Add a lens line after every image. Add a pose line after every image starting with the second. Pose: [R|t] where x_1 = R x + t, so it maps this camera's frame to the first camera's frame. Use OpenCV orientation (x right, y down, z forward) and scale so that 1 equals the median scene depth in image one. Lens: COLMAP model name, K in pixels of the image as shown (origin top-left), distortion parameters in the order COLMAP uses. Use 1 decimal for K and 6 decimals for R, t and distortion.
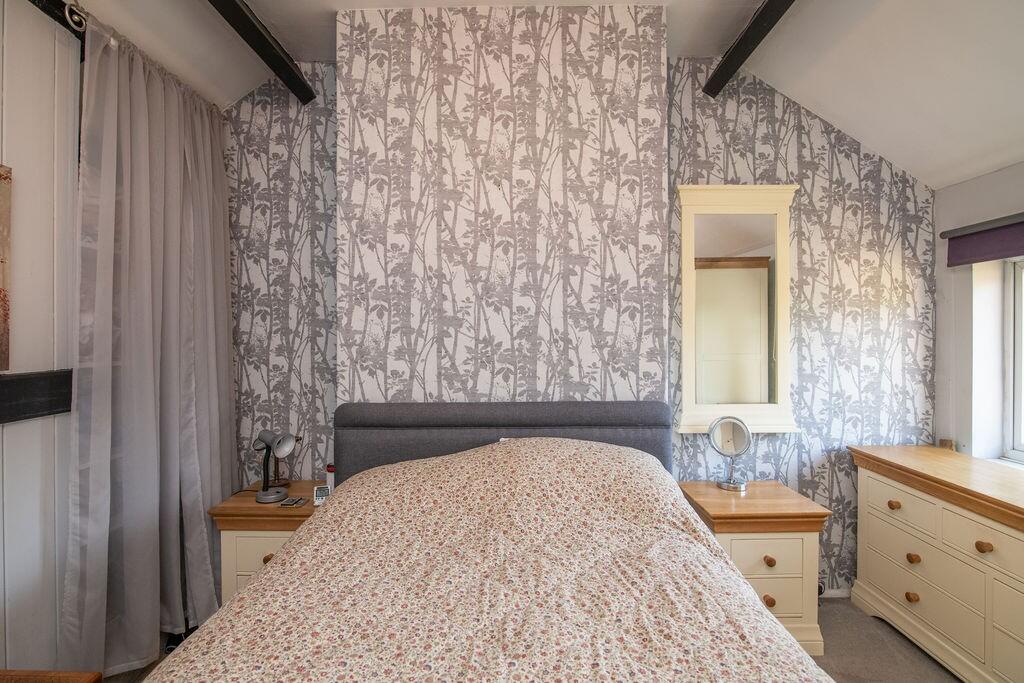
lens RADIAL K [[477.8, 0, 505.9], [0, 477.8, 327.2], [0, 0, 1]] dist [-0.018734, 0.000434]
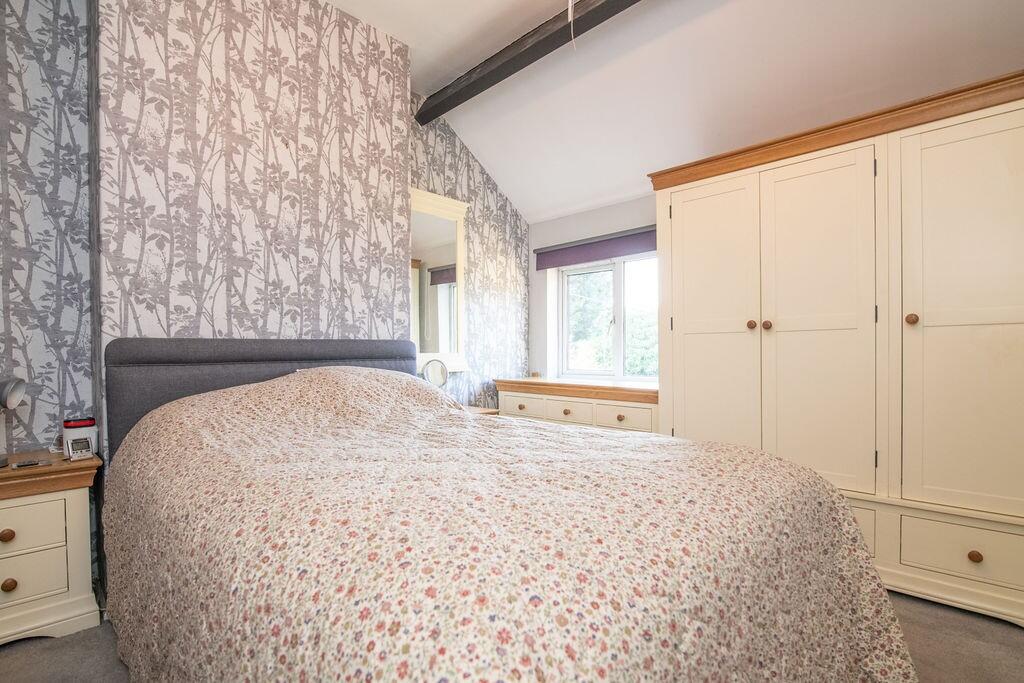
lens RADIAL K [[477.8, 0, 510.9], [0, 477.8, 351.0], [0, 0, 1]] dist [-0.018734, 0.000434]
pose [[0.678371, -0.010898, 0.734639, -0.469648], [0.001199, 0.999905, 0.013726, 0.165566], [-0.734719, -0.008430, 0.678319, -0.129738]]
